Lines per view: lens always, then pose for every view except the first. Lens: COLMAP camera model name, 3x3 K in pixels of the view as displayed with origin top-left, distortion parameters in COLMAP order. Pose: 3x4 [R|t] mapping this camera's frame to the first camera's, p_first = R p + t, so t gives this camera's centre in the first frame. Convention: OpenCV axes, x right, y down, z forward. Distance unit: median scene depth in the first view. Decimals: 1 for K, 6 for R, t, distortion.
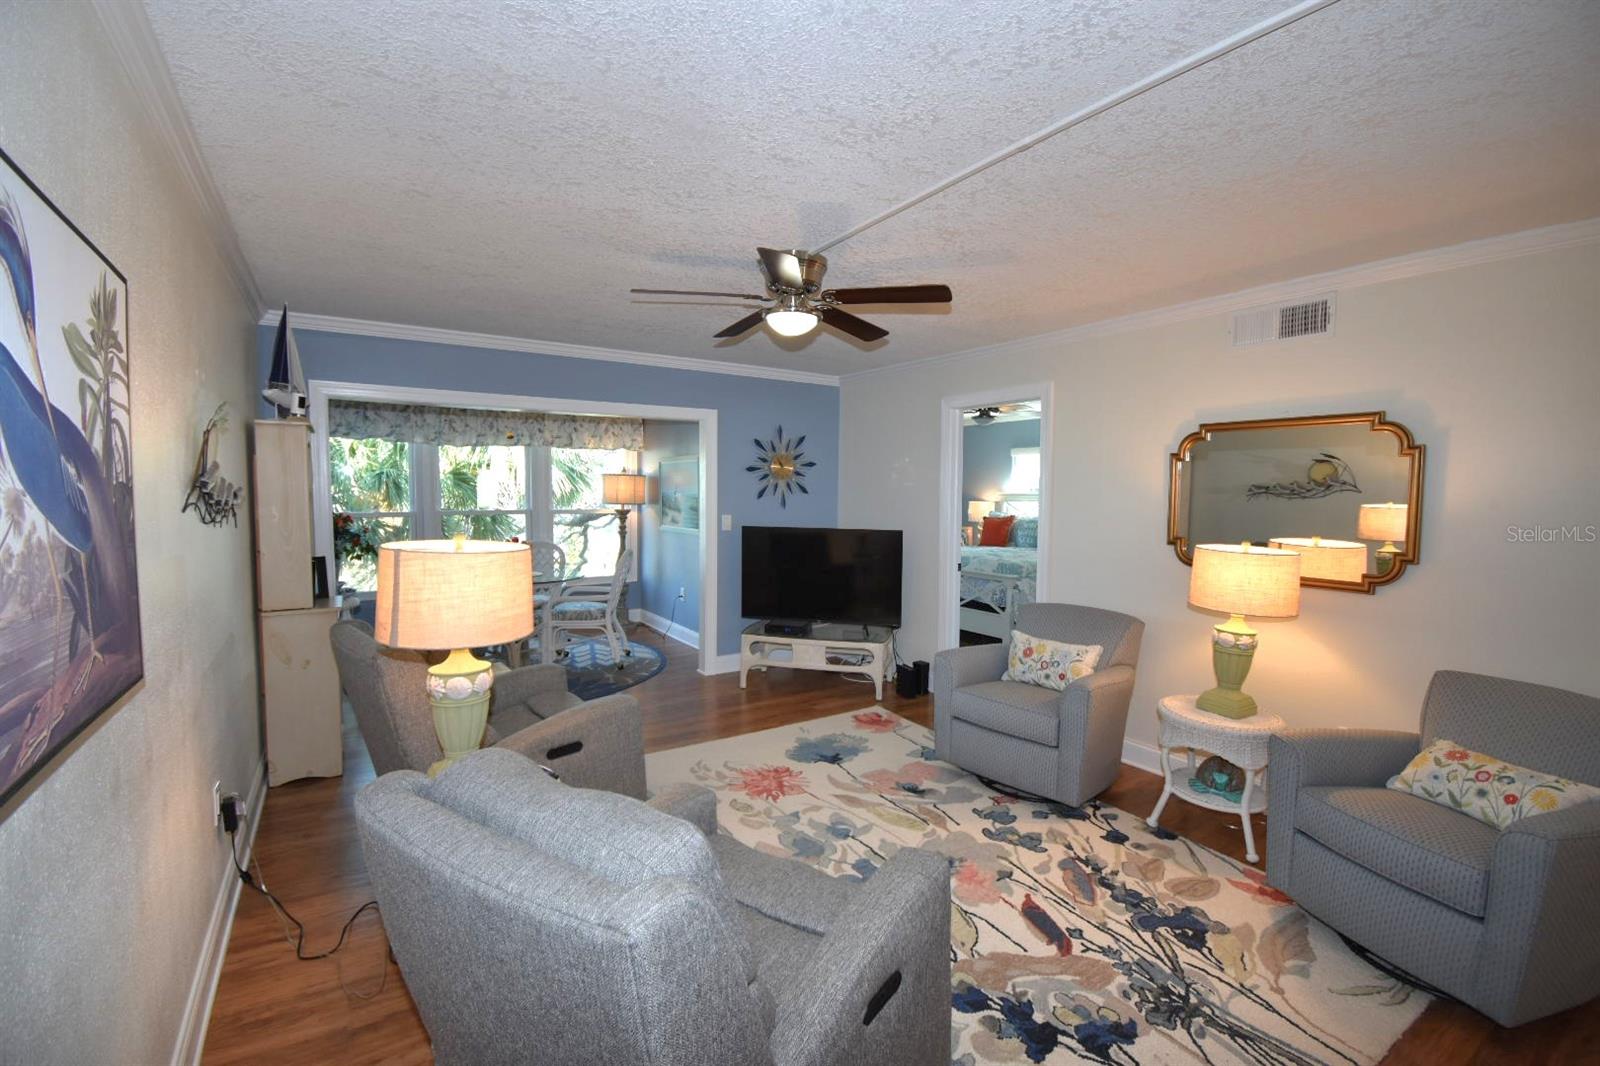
lens RADIAL K [[701.5, 0, 804.7], [0, 701.5, 532.5], [0, 0, 1]] dist [0.021532, -0.028475]
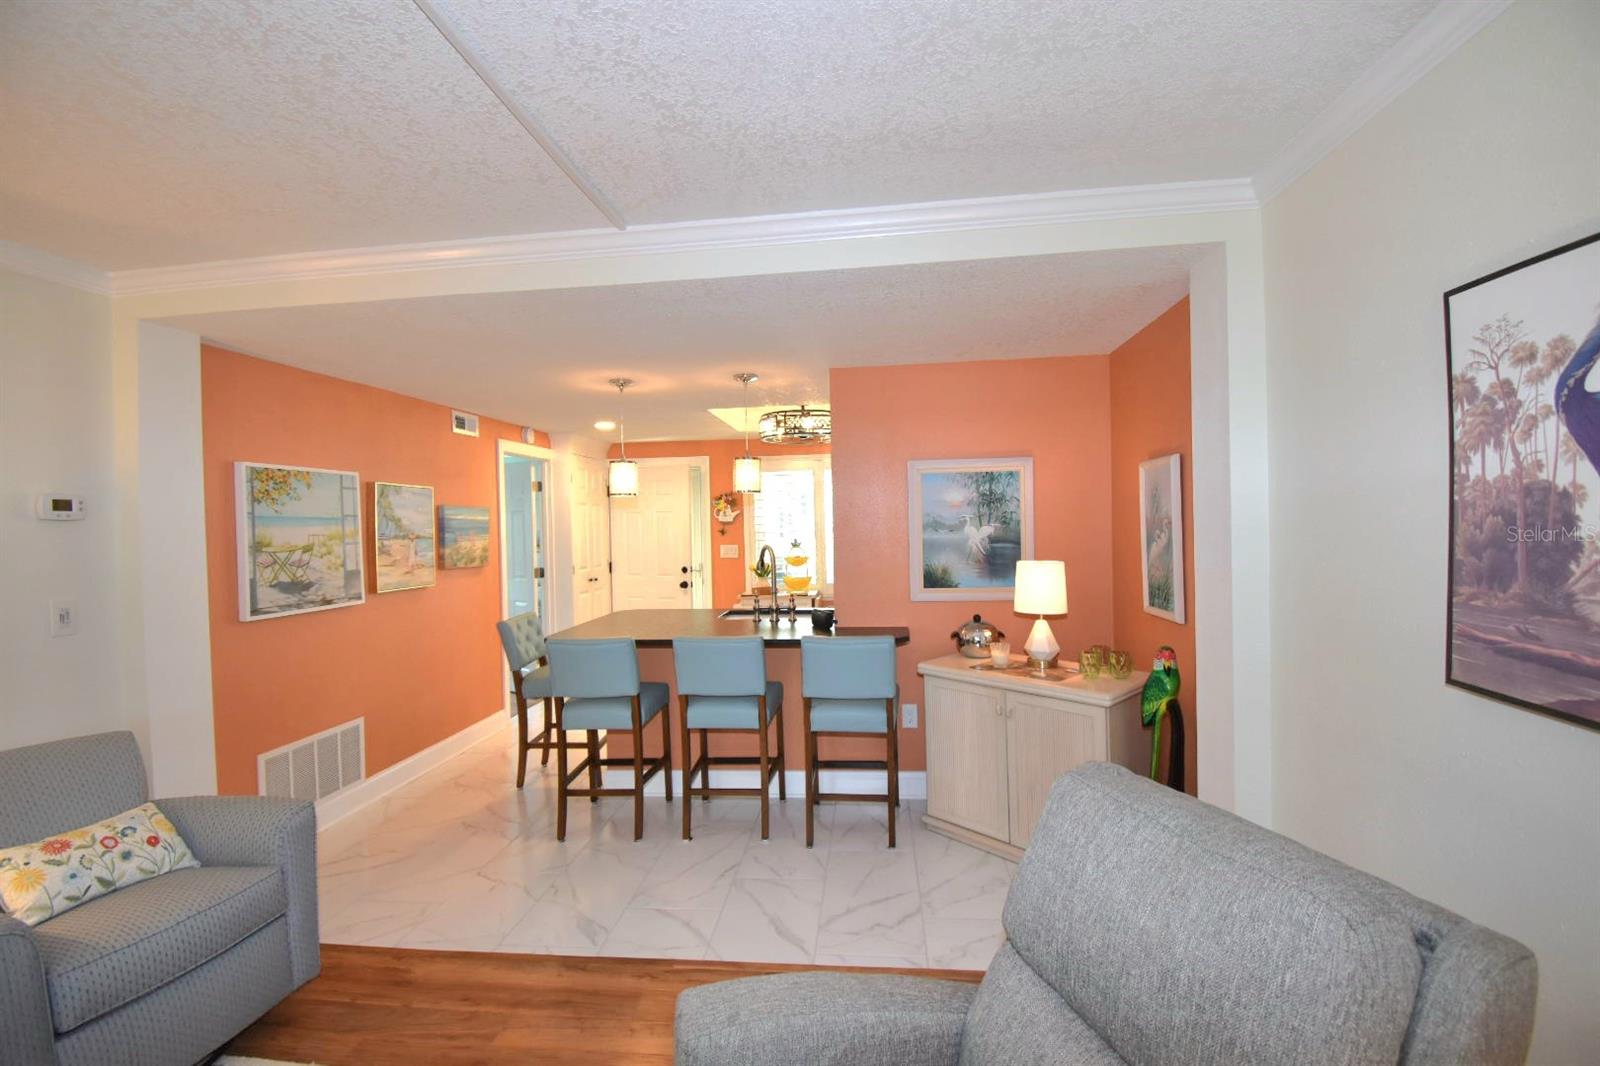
lens RADIAL K [[702.4, 0, 804.1], [0, 702.4, 532.7], [0, 0, 1]] dist [0.019353, -0.025778]
pose [[-0.777808, 0.000921, 0.628502, -0.212073], [0.055138, 0.996243, 0.066776, -0.045129], [-0.626079, 0.086593, -0.774936, 0.793271]]
